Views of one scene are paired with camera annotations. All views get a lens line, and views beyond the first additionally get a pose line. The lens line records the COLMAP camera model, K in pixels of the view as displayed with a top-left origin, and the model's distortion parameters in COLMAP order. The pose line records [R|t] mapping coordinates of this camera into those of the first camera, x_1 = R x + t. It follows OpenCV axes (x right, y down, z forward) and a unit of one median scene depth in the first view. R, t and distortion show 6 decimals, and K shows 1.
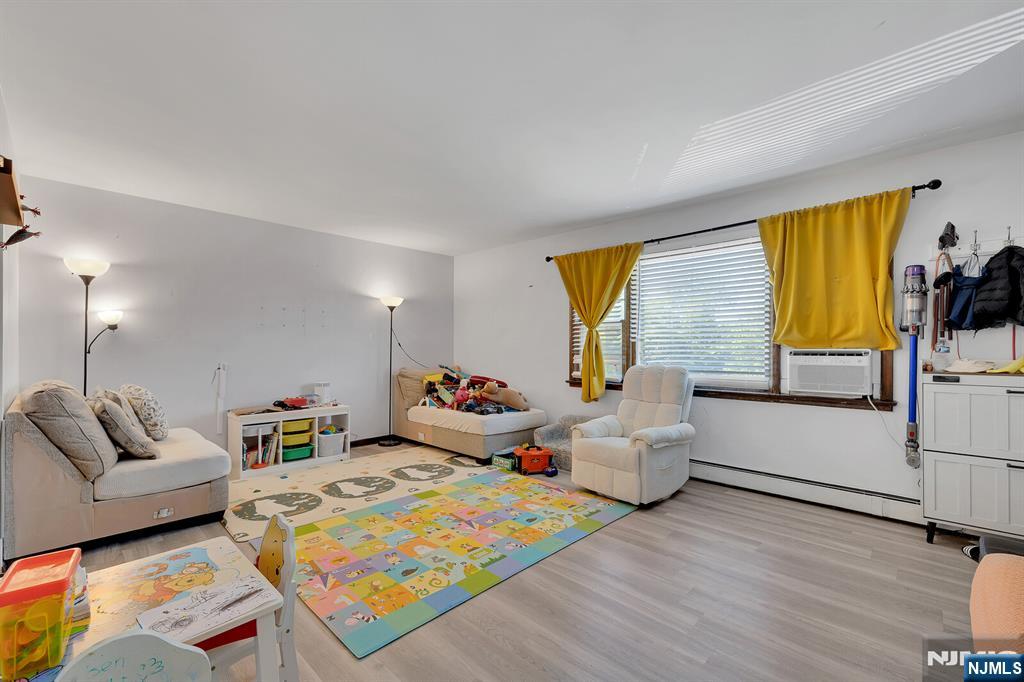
lens RADIAL K [[435.0, 0, 506.7], [0, 435.0, 347.5], [0, 0, 1]] dist [-0.003316, -0.000175]
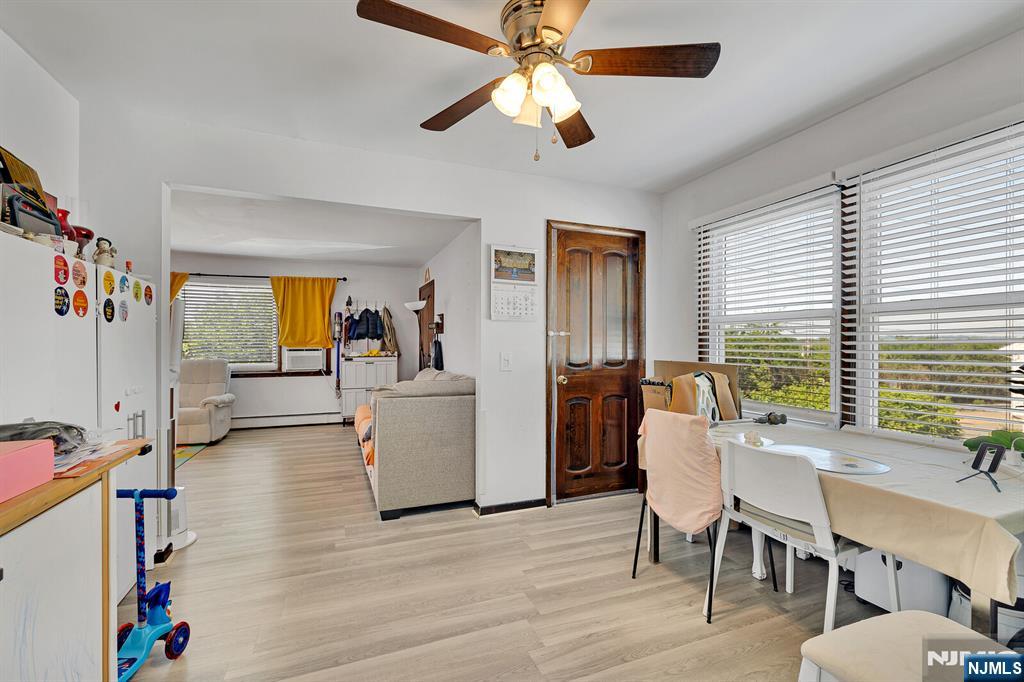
lens RADIAL K [[435.0, 0, 506.6], [0, 435.0, 347.2], [0, 0, 1]] dist [-0.003316, -0.000175]
pose [[0.426310, -0.005075, 0.904563, -0.731905], [0.003539, 0.999986, 0.003943, -0.004279], [-0.904570, 0.001520, 0.426322, -0.755322]]
